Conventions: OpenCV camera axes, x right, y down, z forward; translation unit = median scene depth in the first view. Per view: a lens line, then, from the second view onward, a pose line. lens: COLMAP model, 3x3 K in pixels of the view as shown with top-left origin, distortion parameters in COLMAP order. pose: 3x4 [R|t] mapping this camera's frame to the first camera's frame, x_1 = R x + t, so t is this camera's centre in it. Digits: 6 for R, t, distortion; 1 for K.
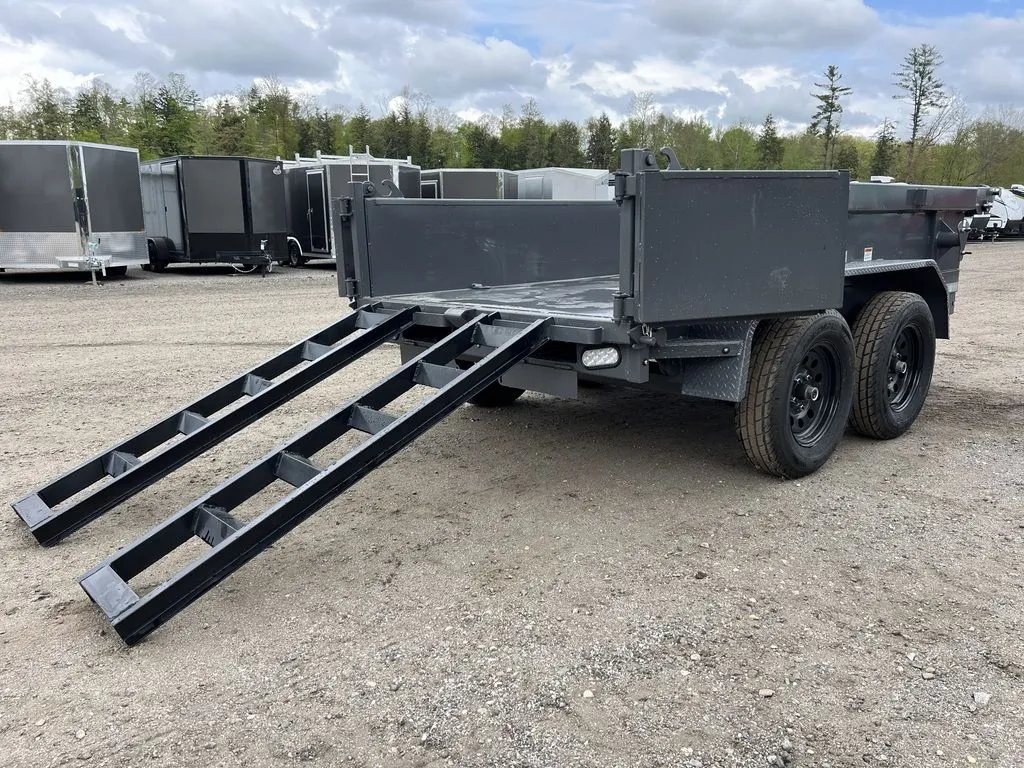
lens RADIAL K [[775.7, 0, 516.1], [0, 775.7, 393.7], [0, 0, 1]] dist [0.048291, -0.045710]
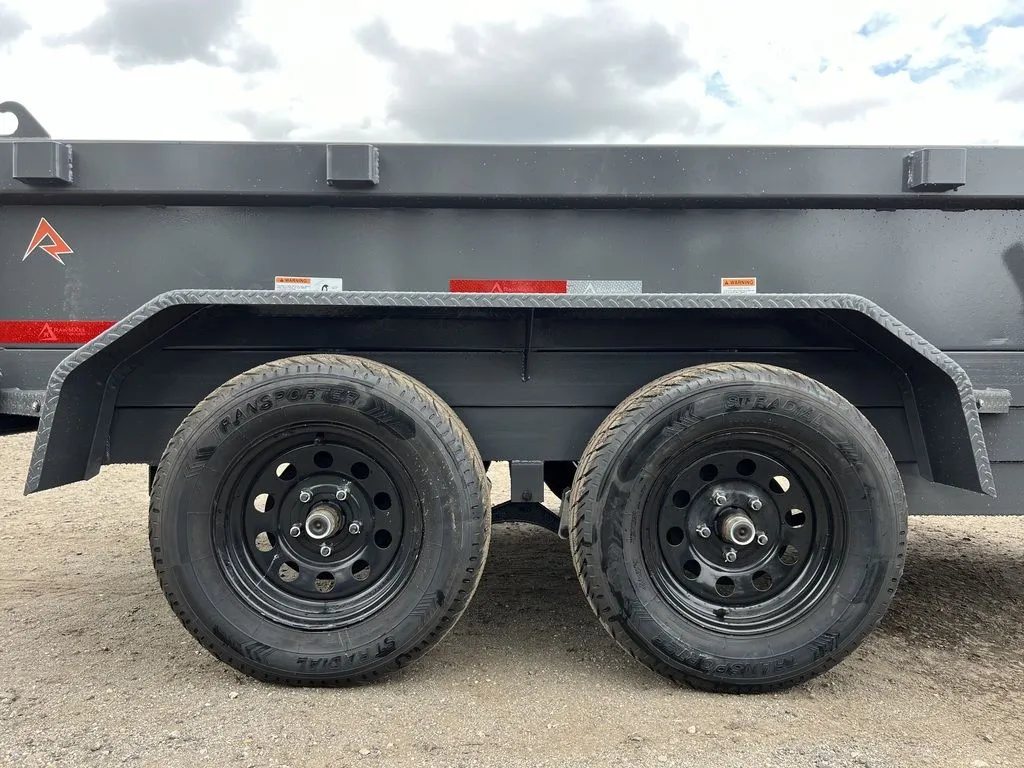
lens RADIAL K [[771.6, 0, 509.0], [0, 771.6, 380.2], [0, 0, 1]] dist [0.072078, -0.083376]
pose [[0.744331, 0.037756, -0.666743, 0.152184], [-0.156727, 0.980392, -0.119448, -0.009774], [0.649160, 0.193406, 0.735653, 0.127699]]
